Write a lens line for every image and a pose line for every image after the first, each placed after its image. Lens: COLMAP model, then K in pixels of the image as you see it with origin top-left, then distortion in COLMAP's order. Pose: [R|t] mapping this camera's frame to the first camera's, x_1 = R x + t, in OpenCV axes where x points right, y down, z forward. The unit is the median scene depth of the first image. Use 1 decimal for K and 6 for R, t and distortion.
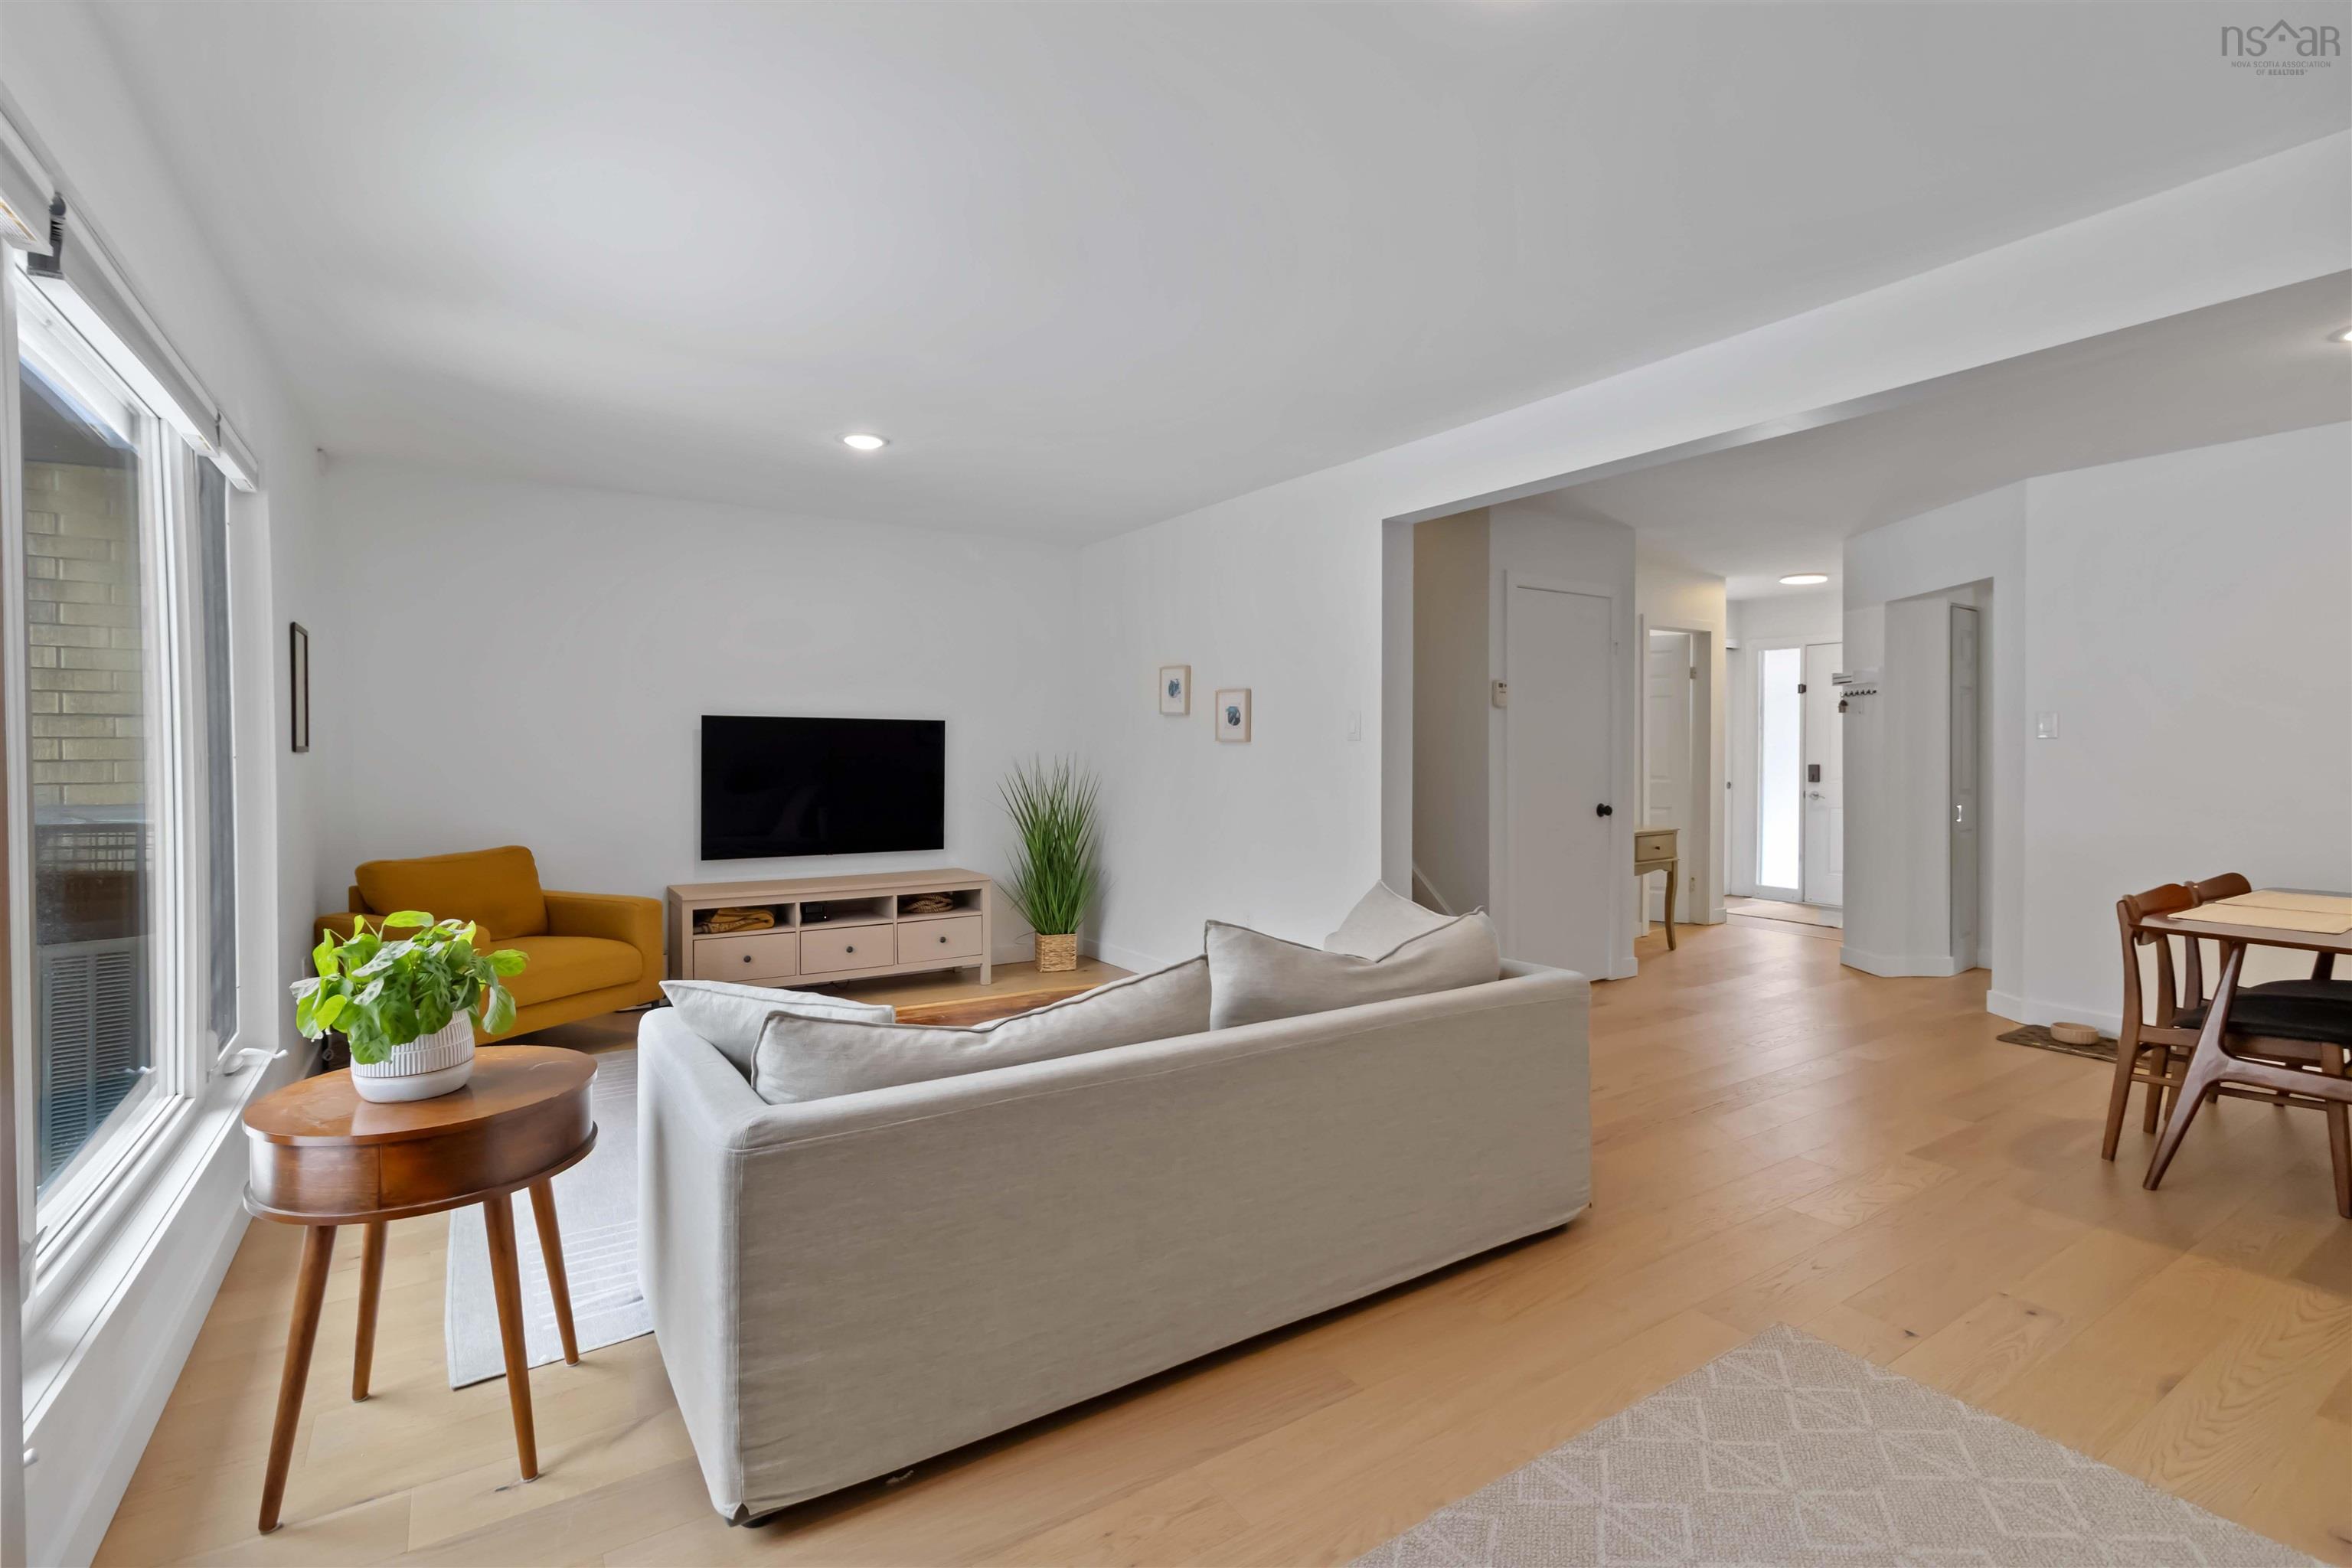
lens RADIAL K [[1081.7, 0, 1173.0], [0, 1081.7, 766.3], [0, 0, 1]] dist [0.004017, 0.000440]
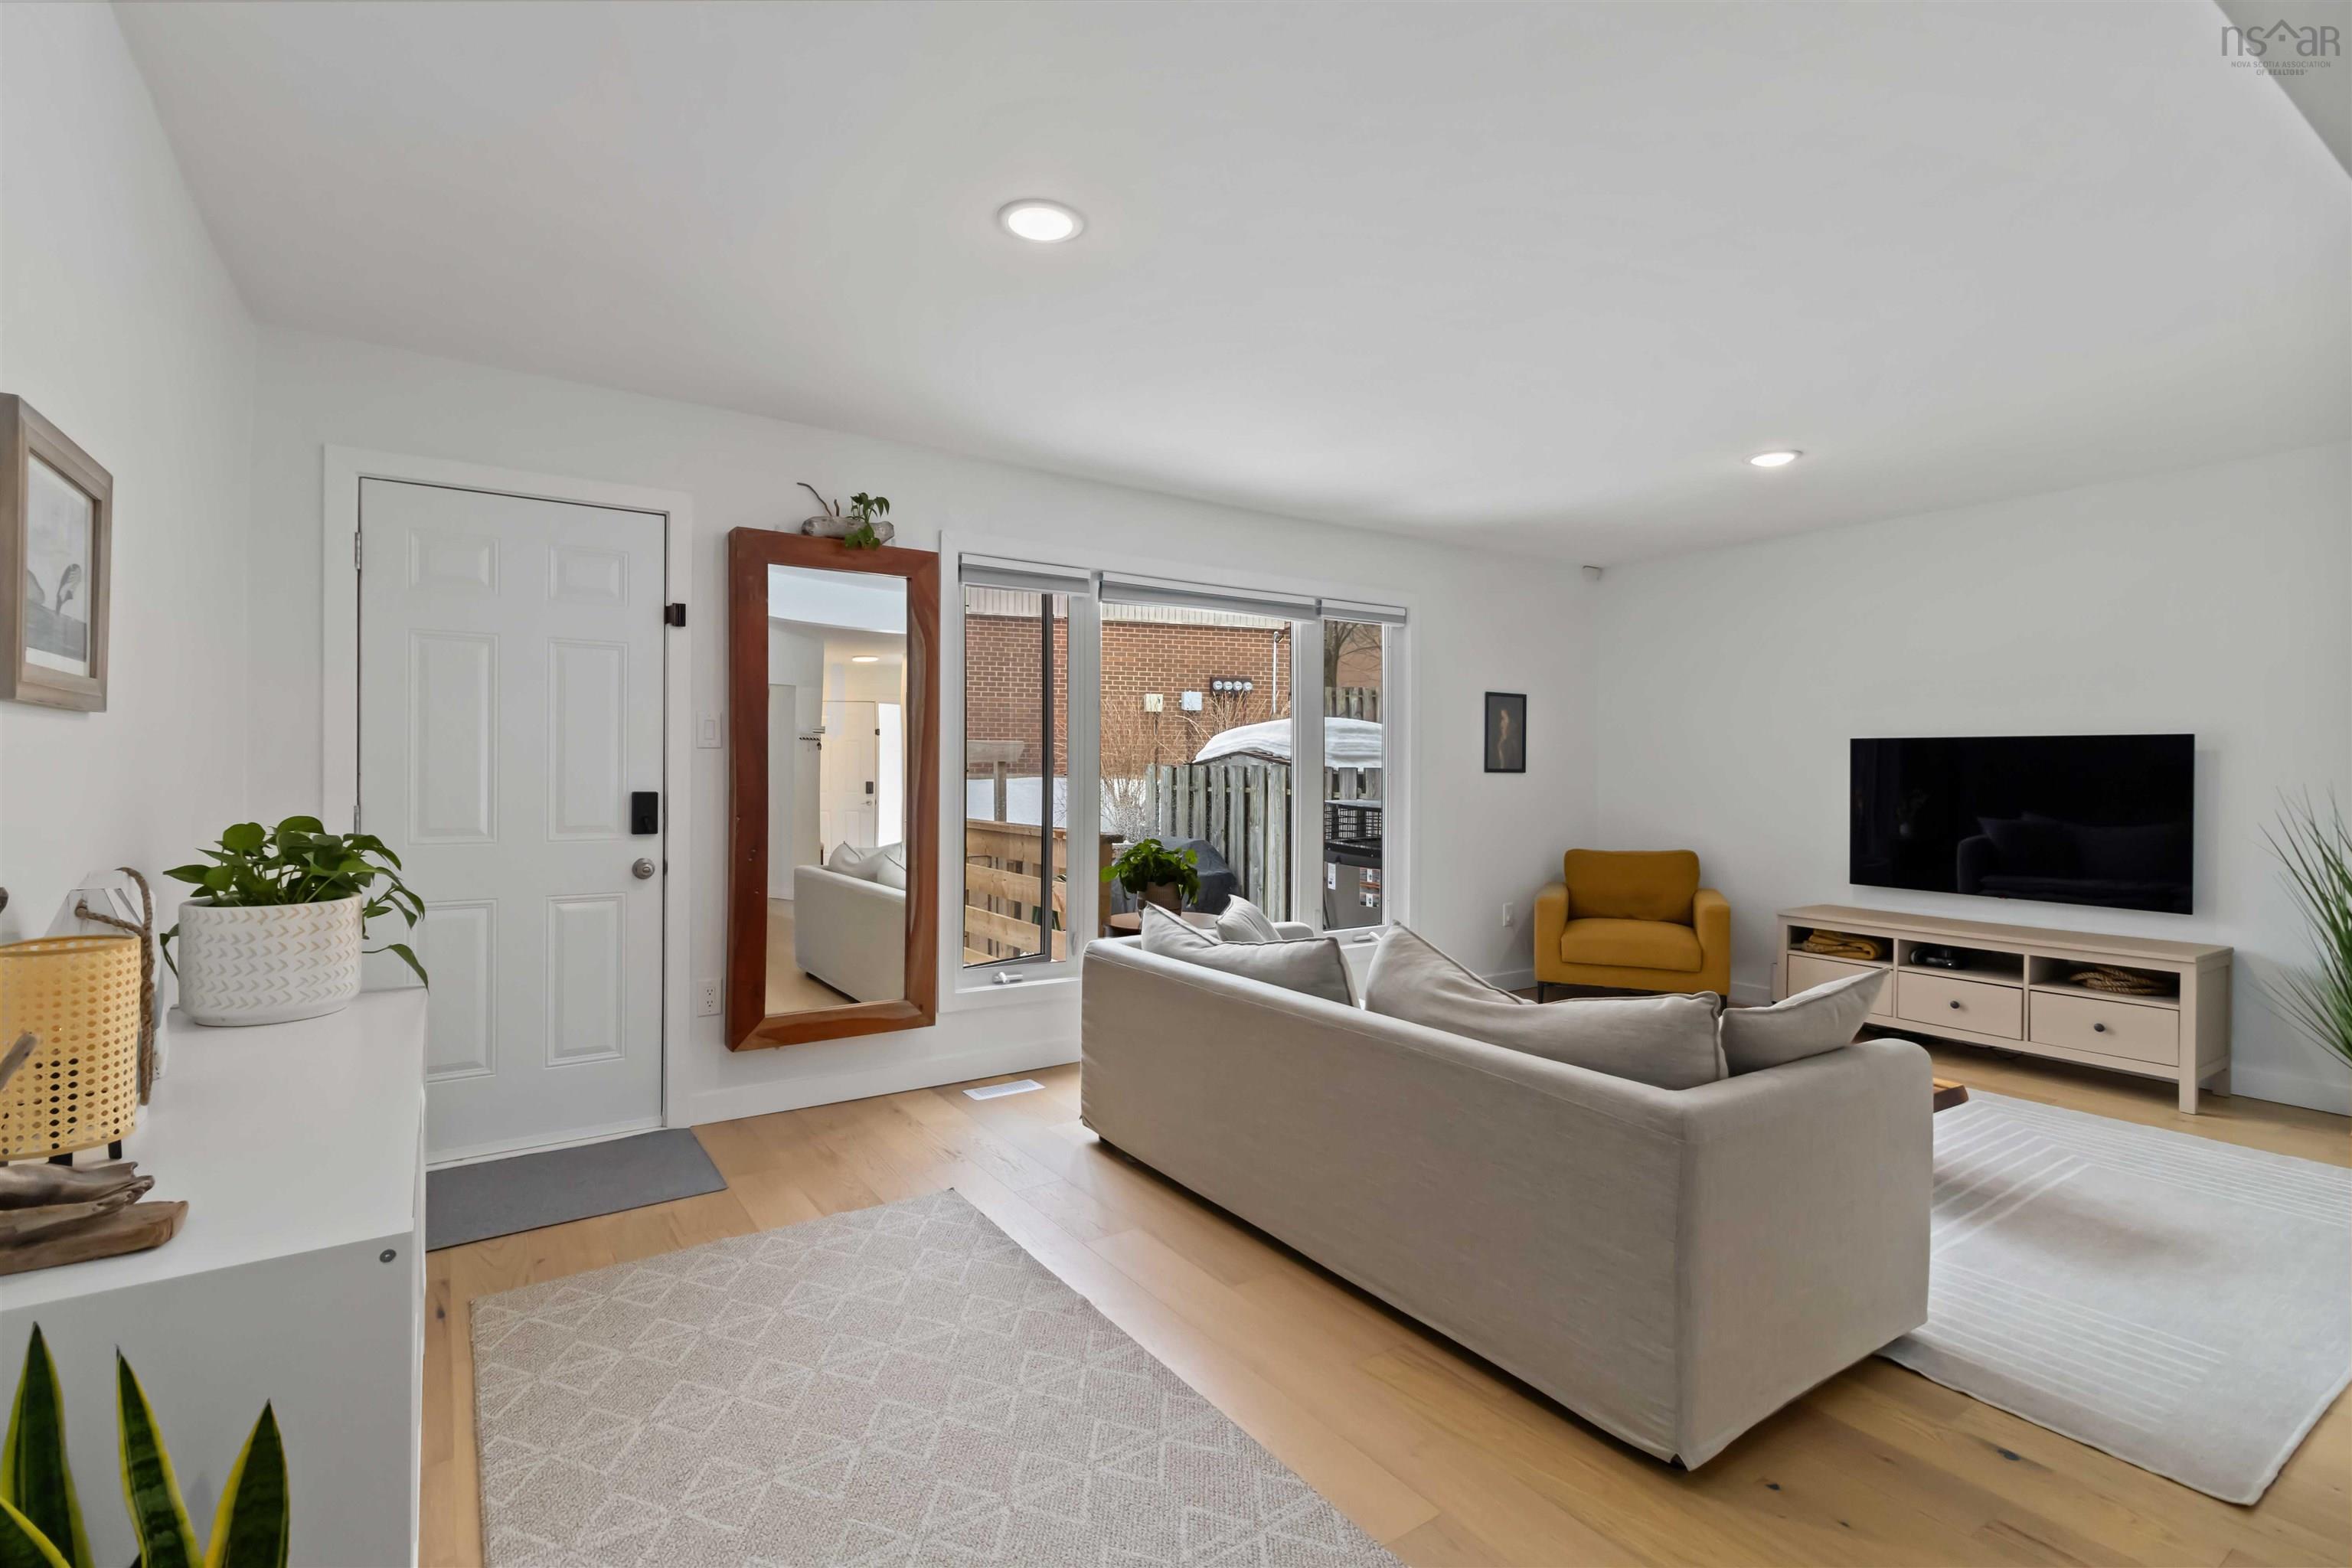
lens RADIAL K [[1078.8, 0, 1173.5], [0, 1078.8, 774.8], [0, 0, 1]] dist [0.002236, 0.000144]
pose [[0.013343, 0.004340, -0.999902, 0.525908], [-0.022154, 0.999746, 0.004043, -0.004031], [0.999666, 0.022098, 0.013435, 0.341127]]
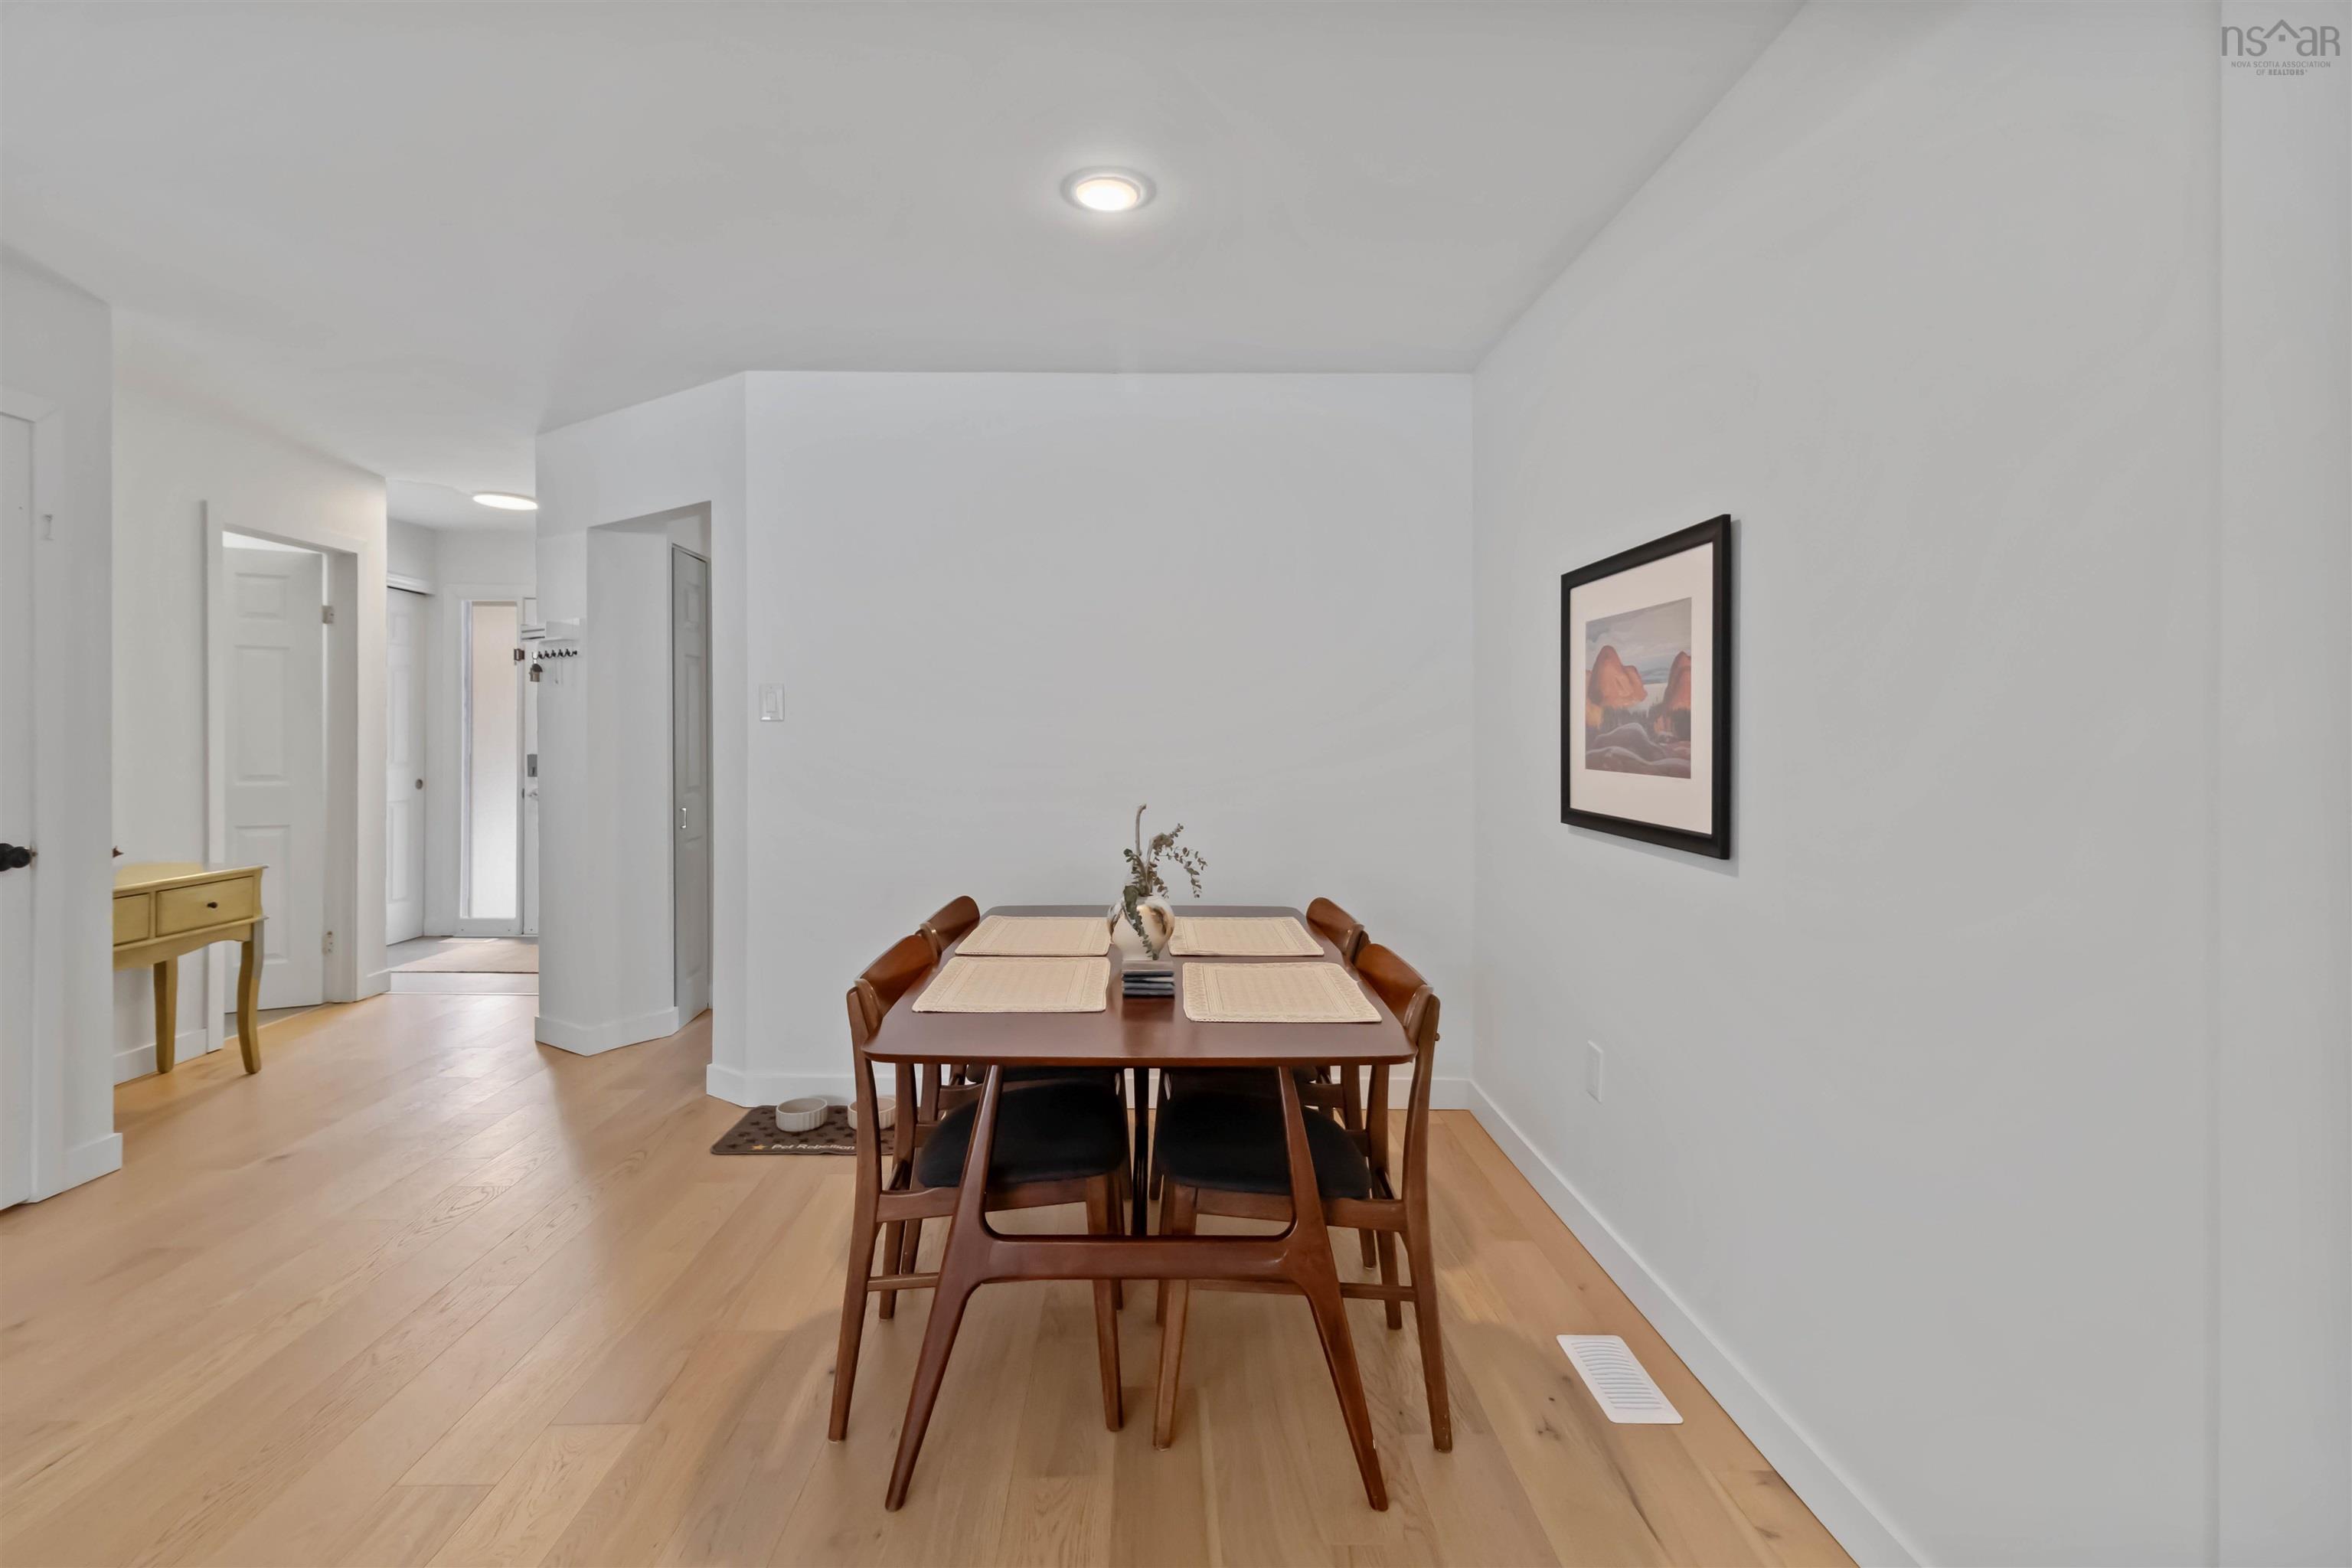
lens RADIAL K [[1087.5, 0, 1172.7], [0, 1087.5, 746.5], [0, 0, 1]] dist [0.005144, 0.000519]
pose [[0.532239, -0.003001, 0.846589, 0.271474], [0.007727, 0.999969, -0.001314, -0.004147], [-0.846559, 0.007241, 0.532246, 0.312825]]
